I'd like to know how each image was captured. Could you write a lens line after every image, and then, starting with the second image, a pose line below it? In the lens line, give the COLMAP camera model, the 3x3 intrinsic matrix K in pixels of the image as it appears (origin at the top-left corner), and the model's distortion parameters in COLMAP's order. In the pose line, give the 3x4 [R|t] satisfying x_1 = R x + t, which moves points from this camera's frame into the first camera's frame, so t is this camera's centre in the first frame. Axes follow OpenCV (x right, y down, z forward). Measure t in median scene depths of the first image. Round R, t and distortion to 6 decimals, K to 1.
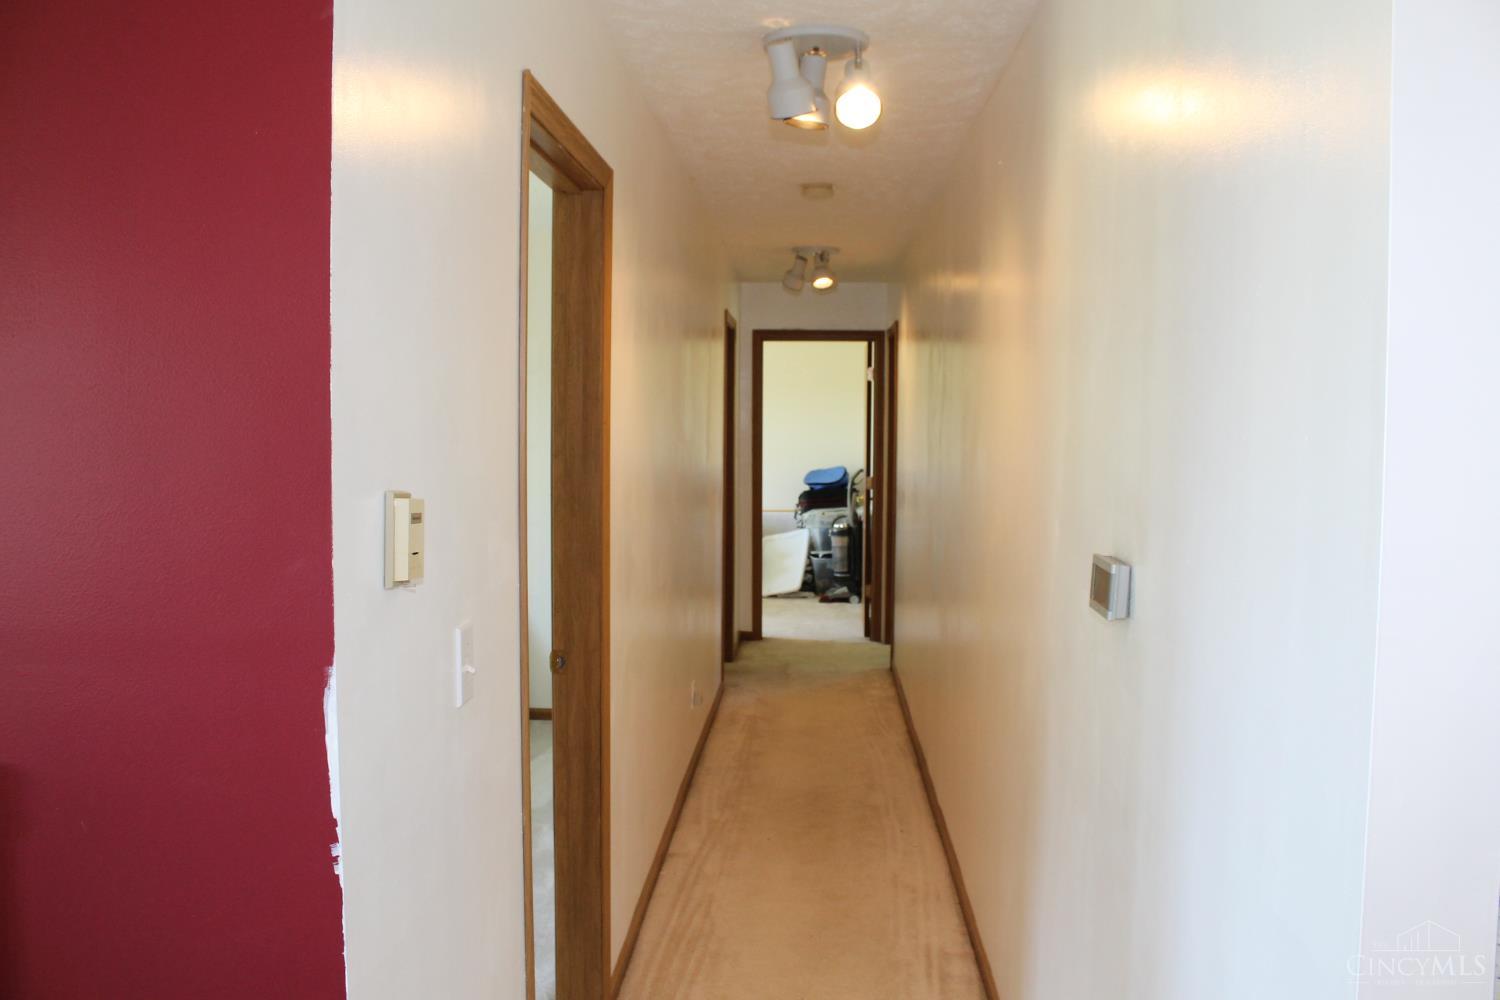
lens RADIAL K [[1251.6, 0, 750.0], [0, 1251.6, 500.0], [0, 0, 1]] dist [-0.111244, 0.000141]
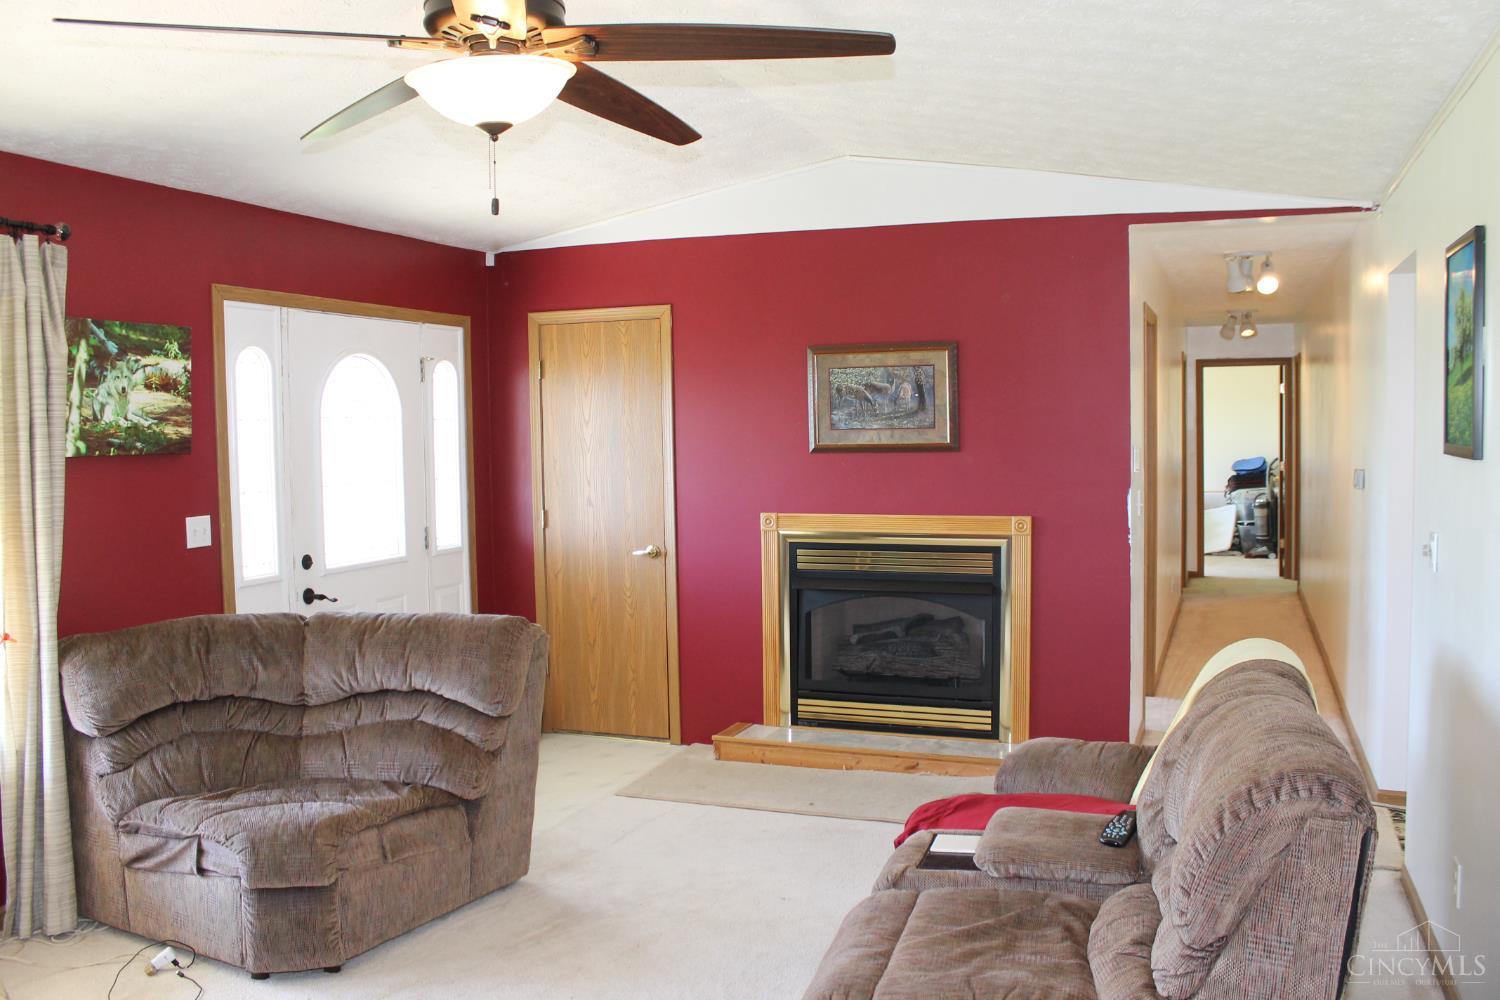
lens RADIAL K [[1251.6, 0, 750.0], [0, 1251.6, 500.0], [0, 0, 1]] dist [-0.111244, 0.000141]
pose [[0.948851, -0.006752, -0.315652, -0.034532], [0.005079, 0.999968, -0.006123, 0.027323], [0.315684, 0.004206, 0.948855, -0.453260]]
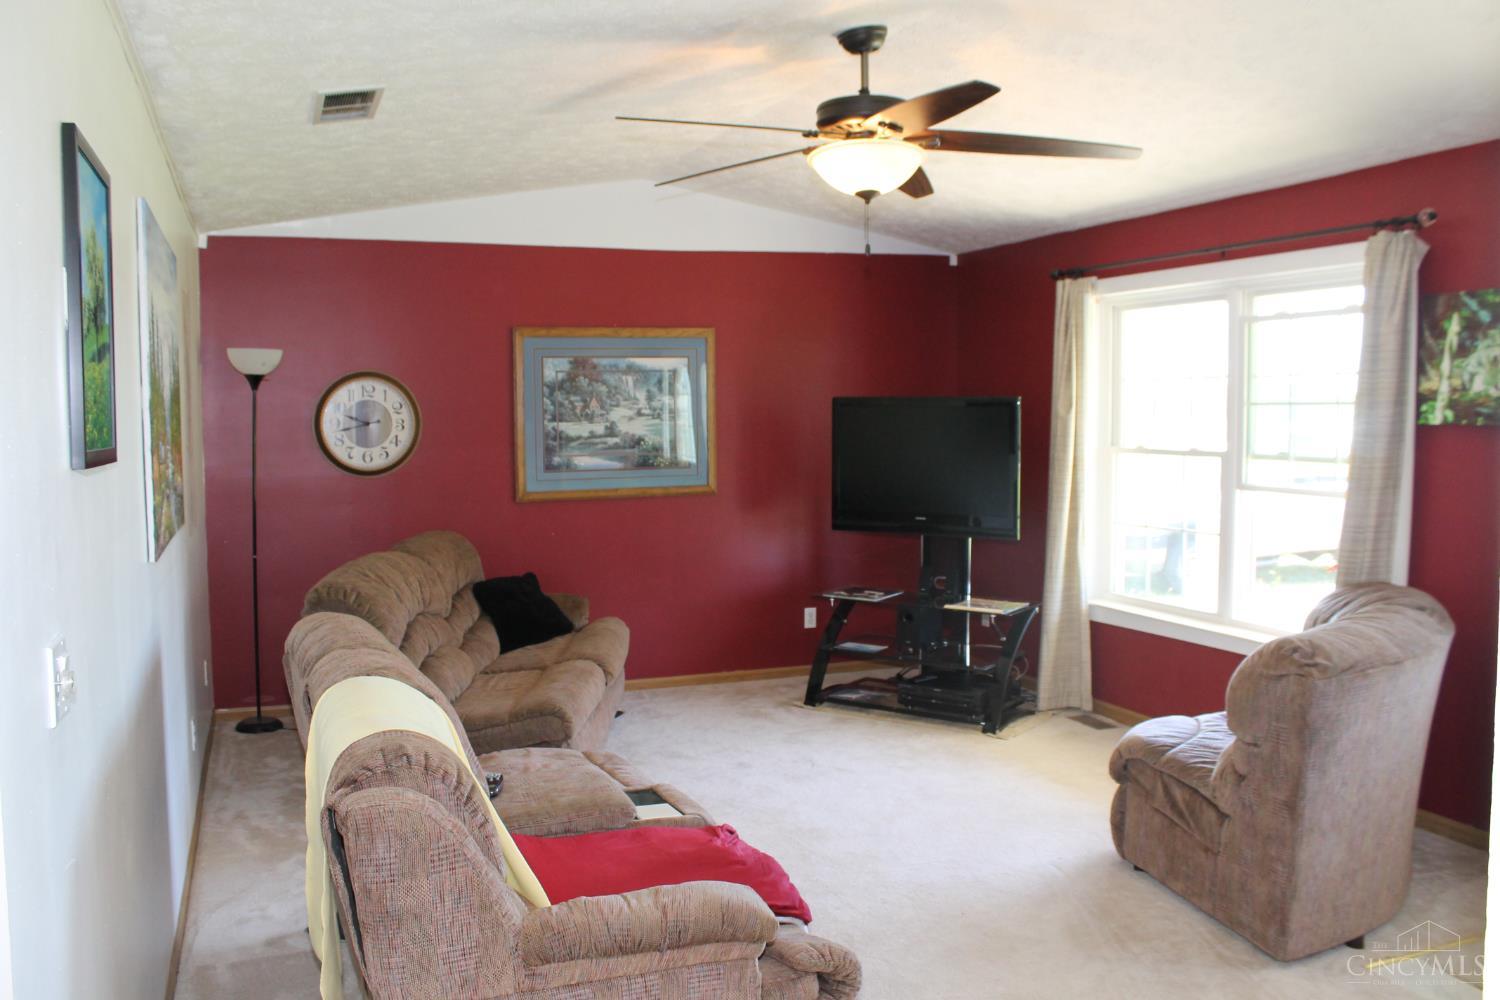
lens RADIAL K [[1251.6, 0, 750.0], [0, 1251.6, 500.0], [0, 0, 1]] dist [-0.111244, 0.000141]
pose [[-0.909980, 0.023646, -0.413977, 0.145381], [-0.028120, 0.992555, 0.118505, -0.077342], [0.413697, 0.119478, -0.902541, 1.324490]]
